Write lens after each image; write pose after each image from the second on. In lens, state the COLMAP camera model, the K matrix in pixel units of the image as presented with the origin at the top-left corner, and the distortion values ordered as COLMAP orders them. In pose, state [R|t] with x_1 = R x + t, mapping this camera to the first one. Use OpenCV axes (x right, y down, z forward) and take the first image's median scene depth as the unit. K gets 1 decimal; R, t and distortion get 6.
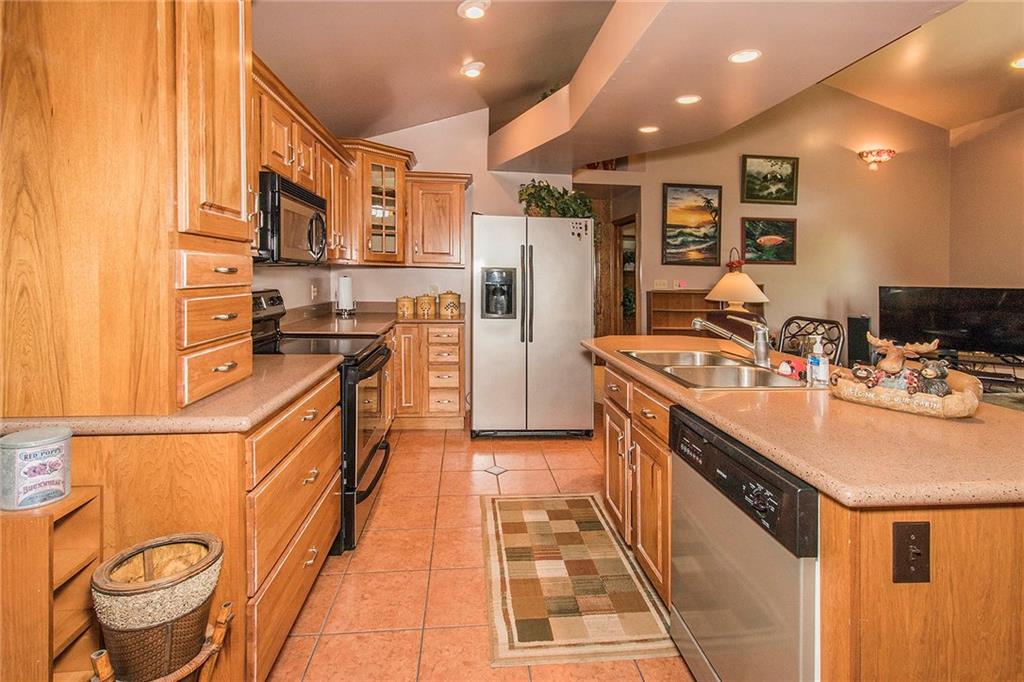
lens RADIAL K [[490.1, 0, 510.0], [0, 490.1, 282.5], [0, 0, 1]] dist [0.037043, 0.000296]
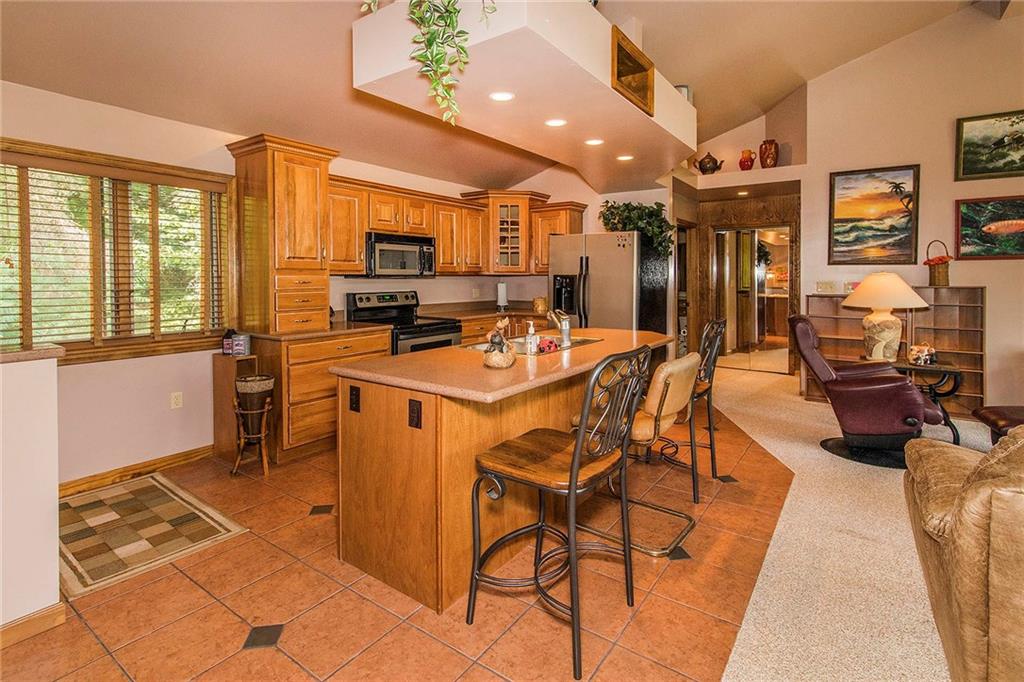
lens RADIAL K [[490.1, 0, 510.0], [0, 490.1, 282.5], [0, 0, 1]] dist [0.037043, 0.000296]
pose [[0.756706, -0.010398, -0.653673, 0.459612], [0.004150, 0.999930, -0.011102, 0.002788], [0.653742, 0.005688, 0.756696, -0.052044]]
